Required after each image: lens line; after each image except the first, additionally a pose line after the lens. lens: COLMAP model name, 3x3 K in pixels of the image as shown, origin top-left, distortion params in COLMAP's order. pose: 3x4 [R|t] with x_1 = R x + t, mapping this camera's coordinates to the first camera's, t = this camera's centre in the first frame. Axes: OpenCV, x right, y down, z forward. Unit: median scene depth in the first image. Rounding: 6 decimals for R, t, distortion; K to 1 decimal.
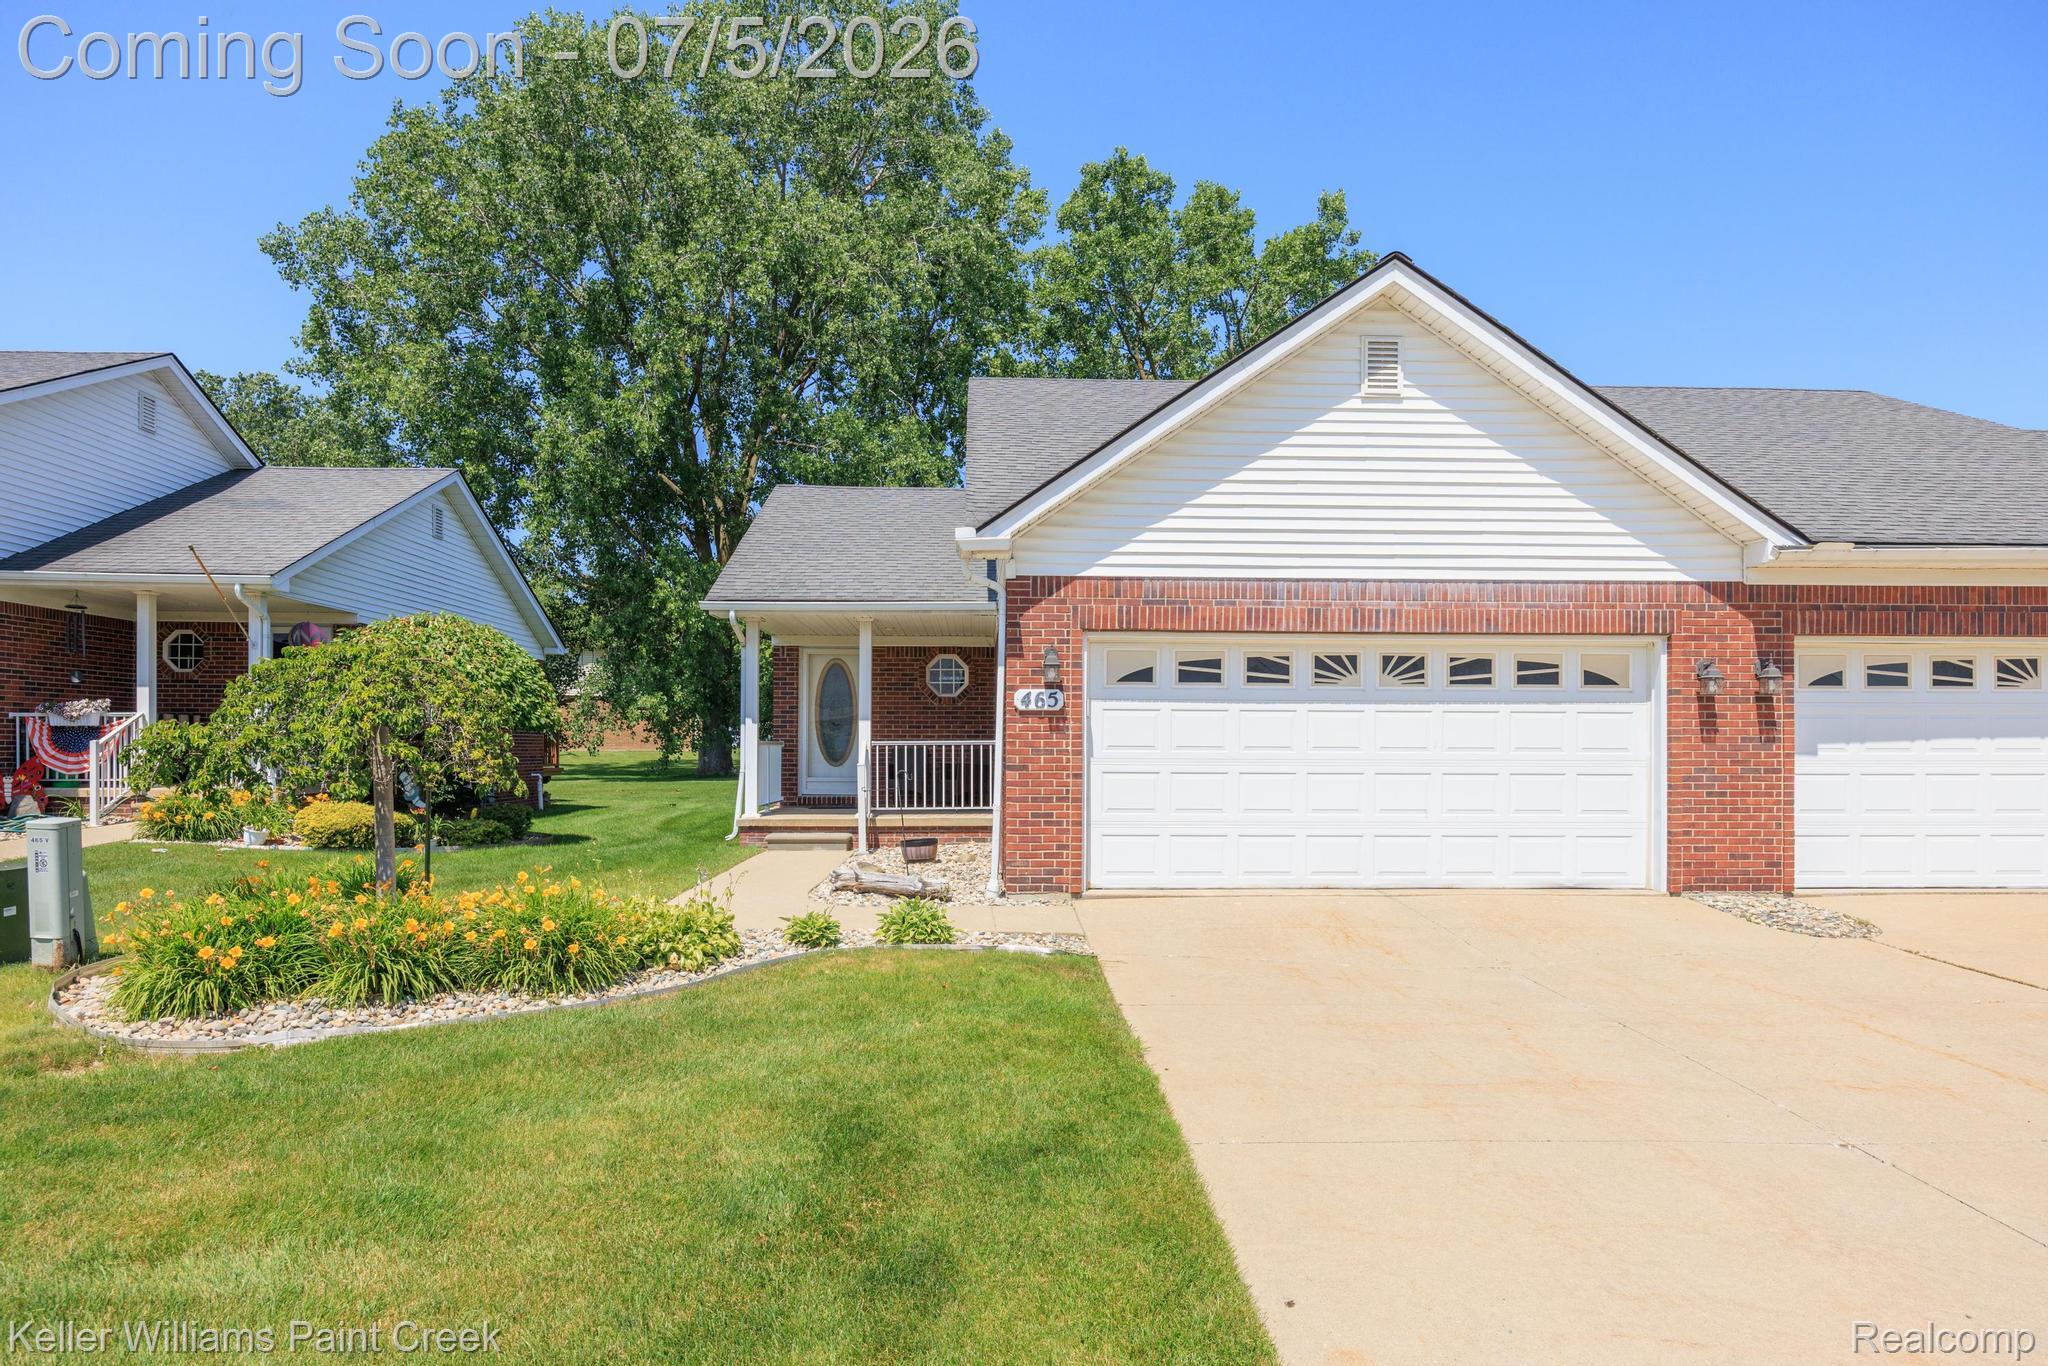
lens RADIAL K [[1233.0, 0, 1023.6], [0, 1233.0, 744.0], [0, 0, 1]] dist [0.033586, 0.000615]
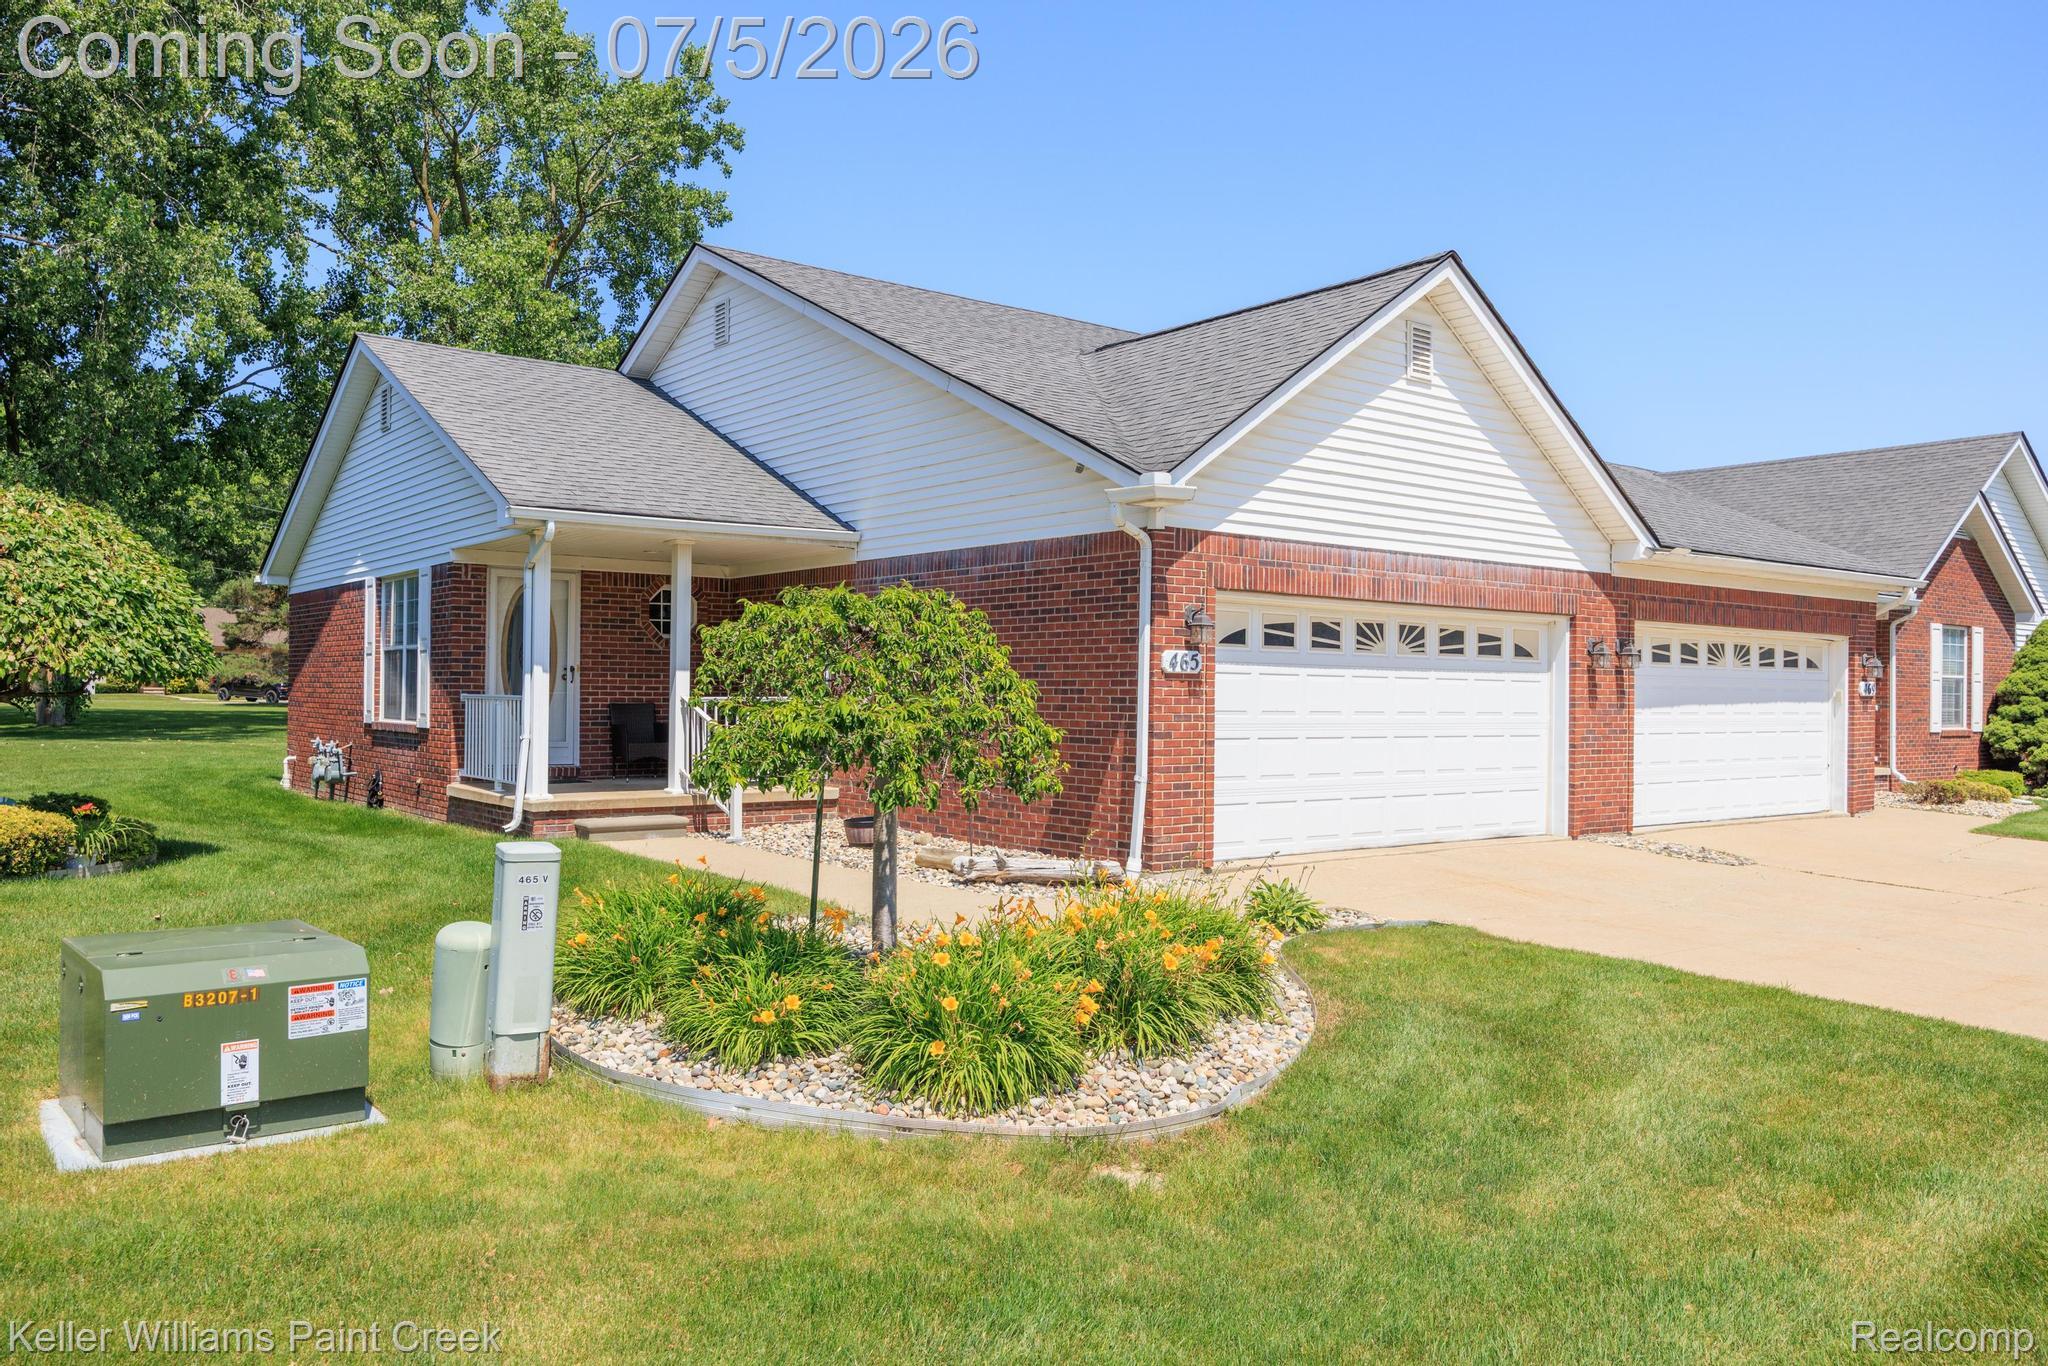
lens RADIAL K [[1468.4, 0, 1024.0], [0, 1468.4, 683.0], [0, 0, 1]] dist [0.036827, 0.000656]
pose [[0.821882, 0.010480, 0.569561, -0.692029], [-0.009880, 0.999943, -0.004141, -0.013722], [-0.569572, -0.002224, 0.821939, 0.154767]]
